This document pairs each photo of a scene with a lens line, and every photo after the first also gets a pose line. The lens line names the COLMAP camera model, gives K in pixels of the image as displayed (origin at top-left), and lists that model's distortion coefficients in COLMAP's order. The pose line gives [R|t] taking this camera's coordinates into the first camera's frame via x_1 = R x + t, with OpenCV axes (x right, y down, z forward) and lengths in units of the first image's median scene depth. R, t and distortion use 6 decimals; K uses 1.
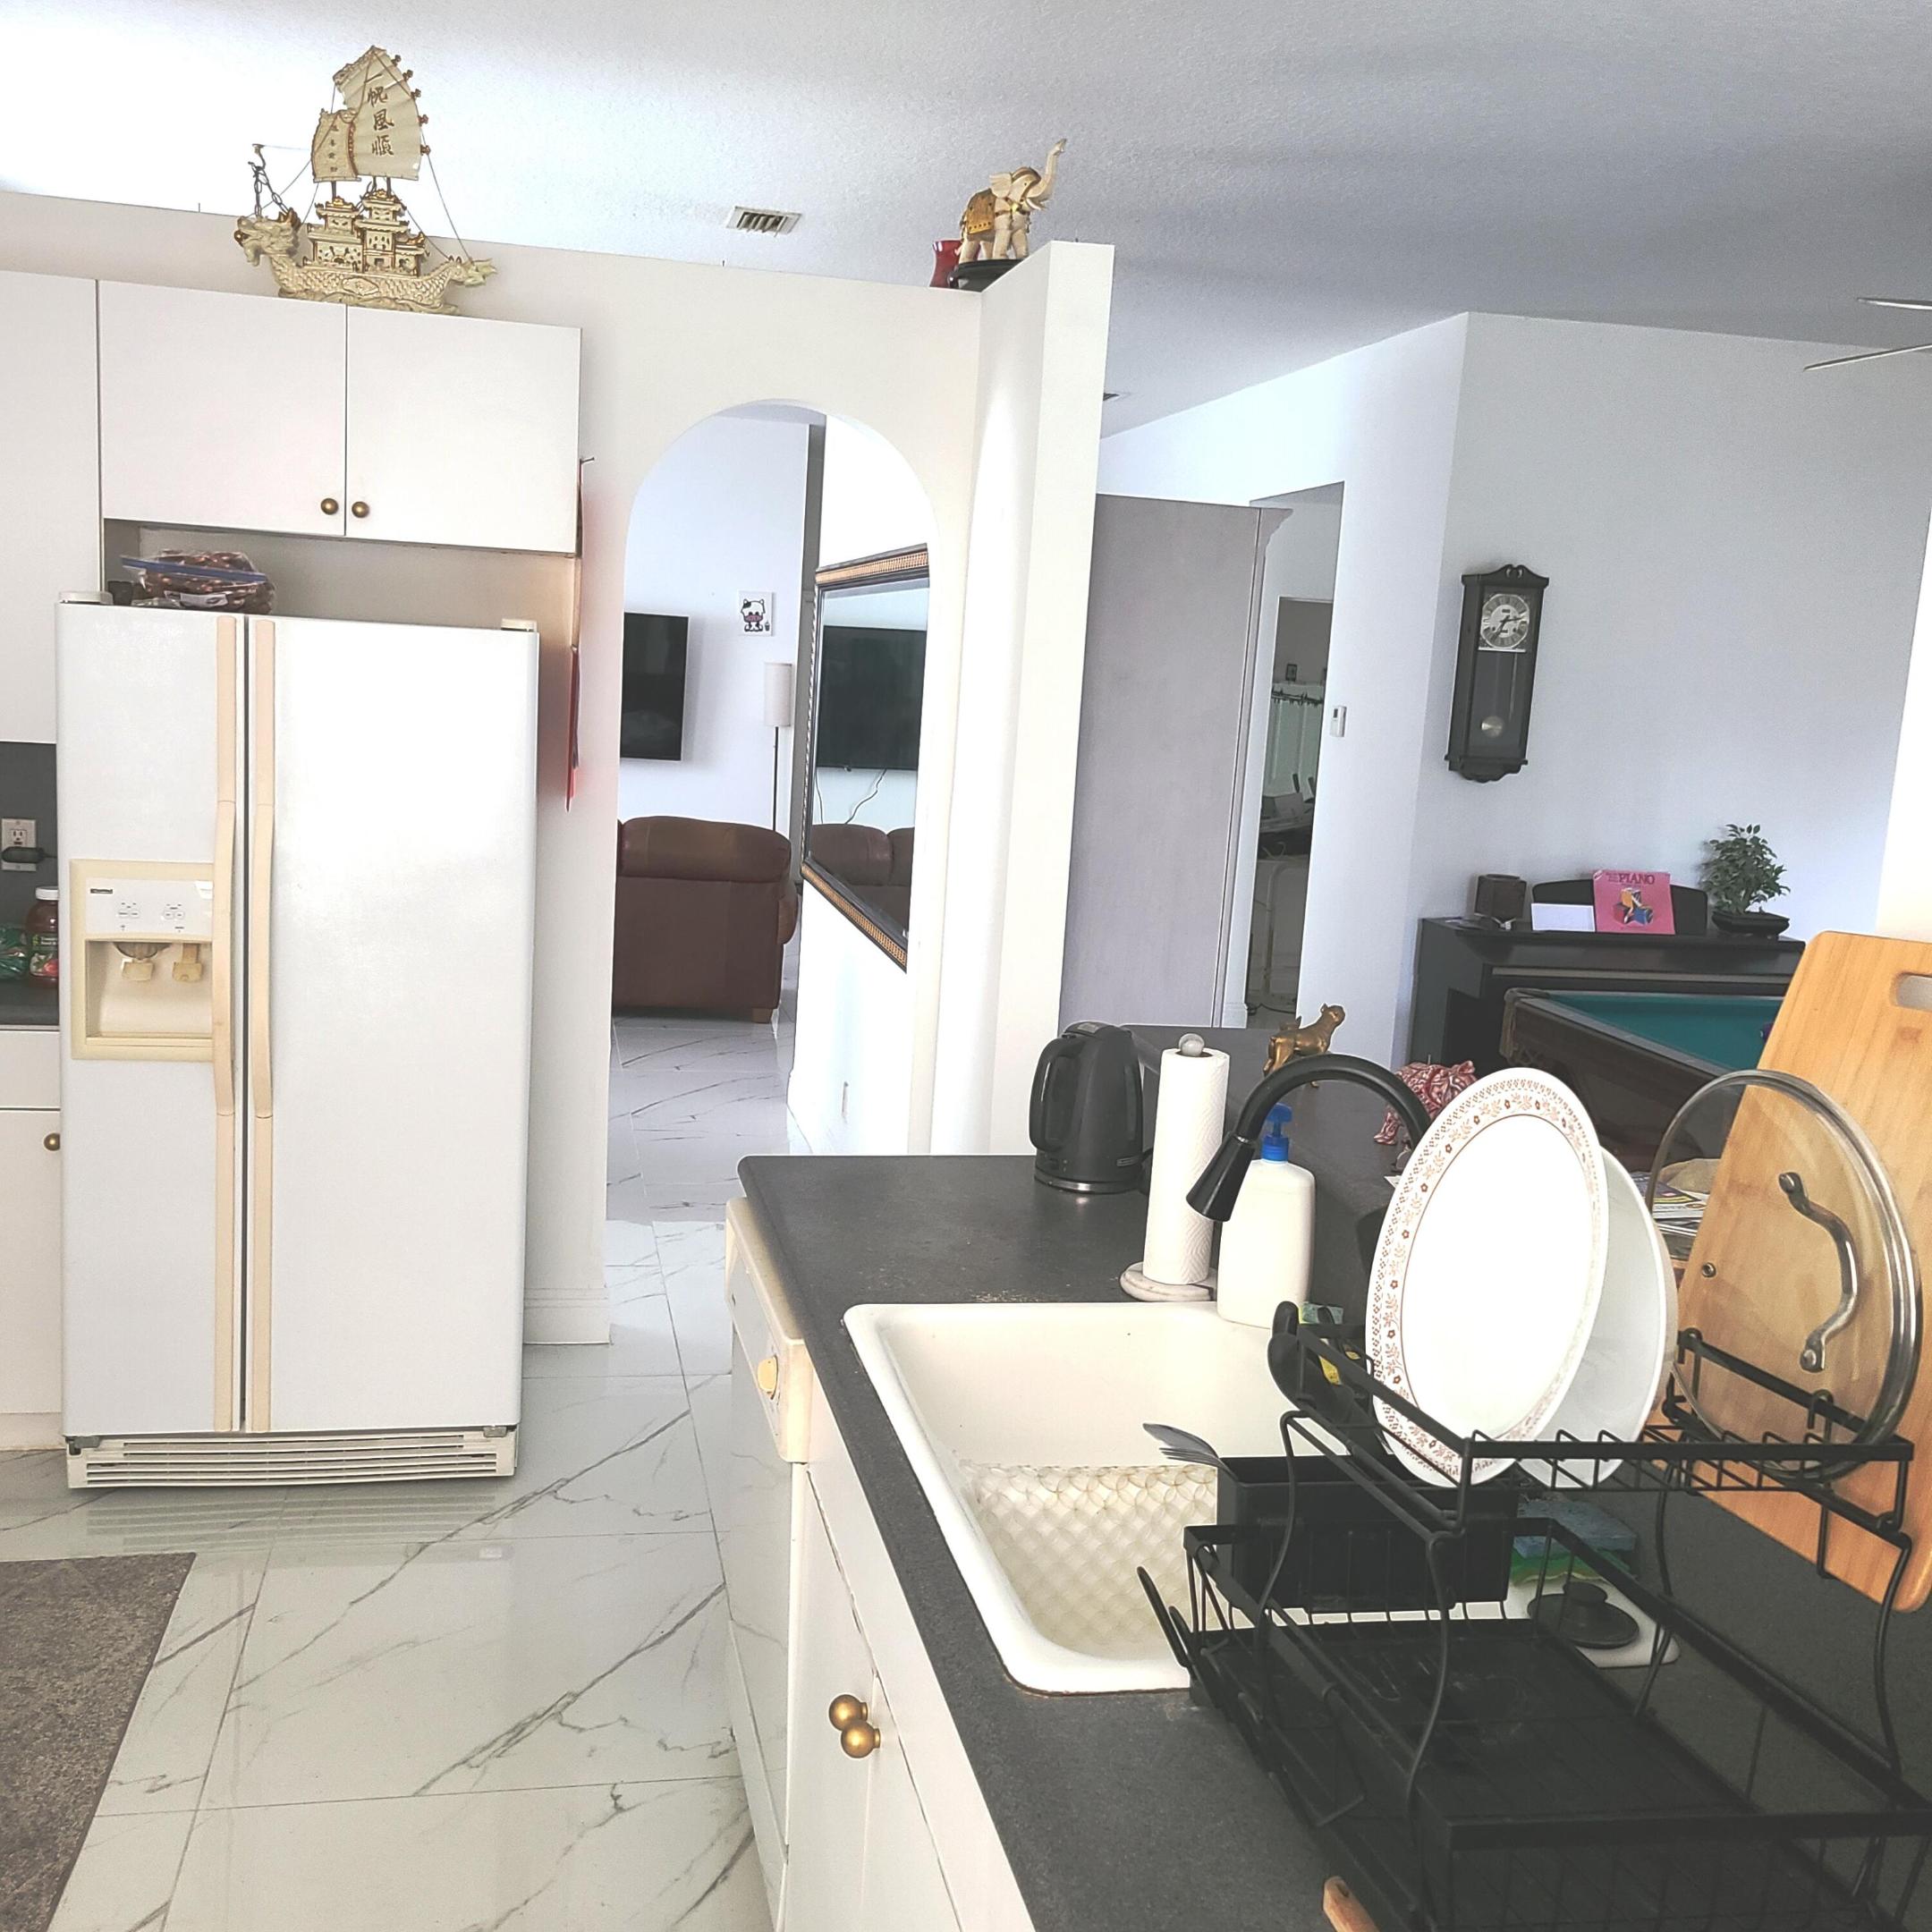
lens RADIAL K [[1946.8, 0, 981.9], [0, 1946.8, 950.5], [0, 0, 1]] dist [0.020842, 0.000000]
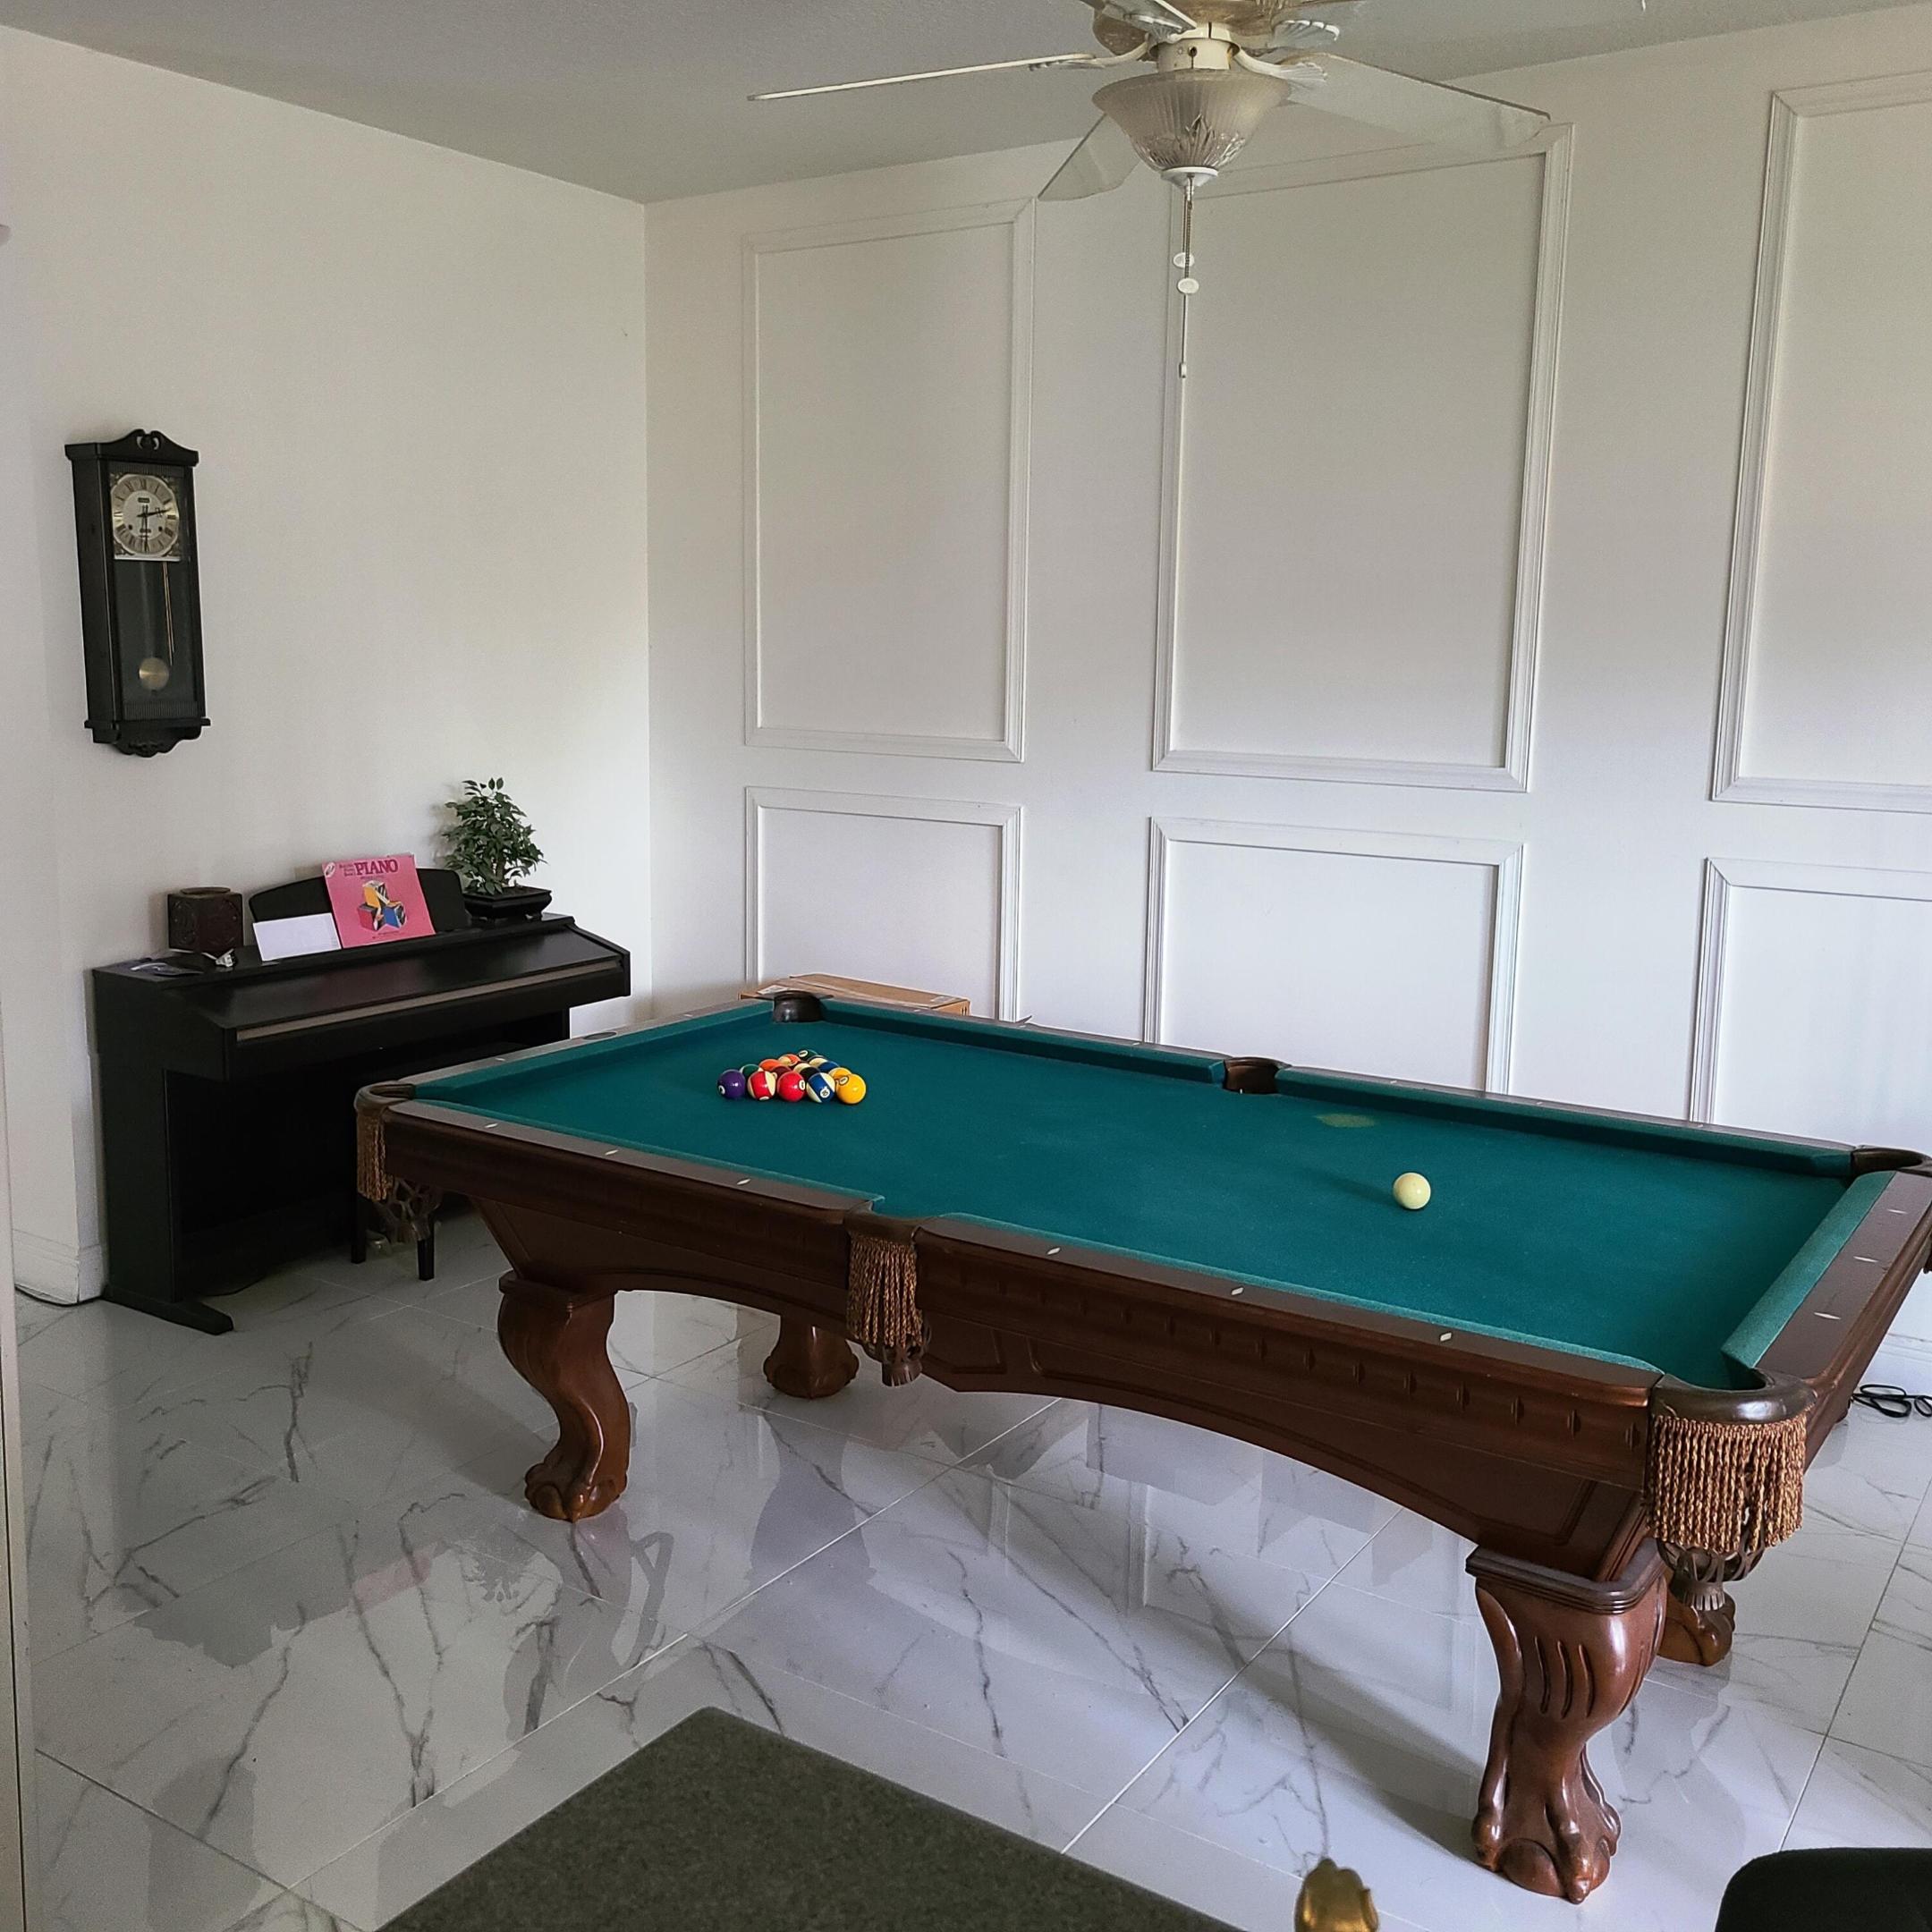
lens RADIAL K [[1946.8, 0, 958.5], [0, 1946.8, 963.1], [0, 0, 1]] dist [0.020842, 0.000000]
pose [[0.718101, -0.164047, 0.676328, -0.011772], [0.126991, 0.986392, 0.104421, -0.050452], [-0.684254, 0.010903, 0.729162, 0.312585]]
